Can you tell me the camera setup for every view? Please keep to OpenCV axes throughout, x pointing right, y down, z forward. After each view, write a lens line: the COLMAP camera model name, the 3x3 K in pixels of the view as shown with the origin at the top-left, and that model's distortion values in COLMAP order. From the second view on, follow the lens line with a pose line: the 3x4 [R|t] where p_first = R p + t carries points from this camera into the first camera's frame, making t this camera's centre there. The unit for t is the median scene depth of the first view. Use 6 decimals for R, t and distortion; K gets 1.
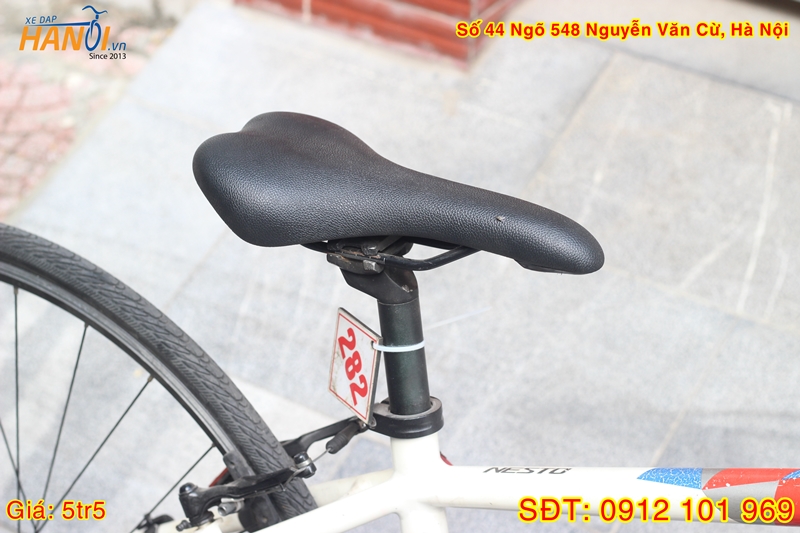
lens RADIAL K [[1960.7, 0, 400.3], [0, 1960.7, 267.5], [0, 0, 1]] dist [-0.115238, 0.000000]
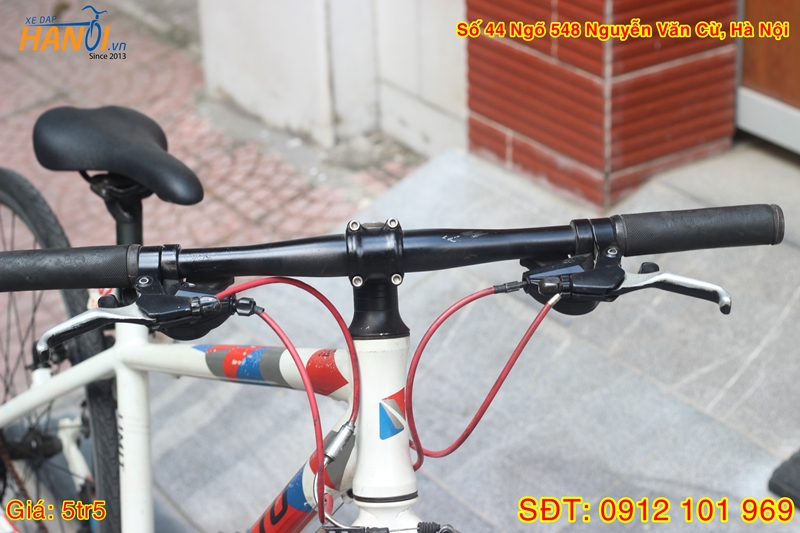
lens RADIAL K [[1960.7, 0, 399.8], [0, 1960.7, 265.7], [0, 0, 1]] dist [-0.115238, 0.000000]
pose [[0.903567, 0.125915, -0.409528, 0.477167], [-0.187673, 0.975580, -0.114119, 0.107356], [0.385158, 0.179971, 0.905132, -0.185281]]
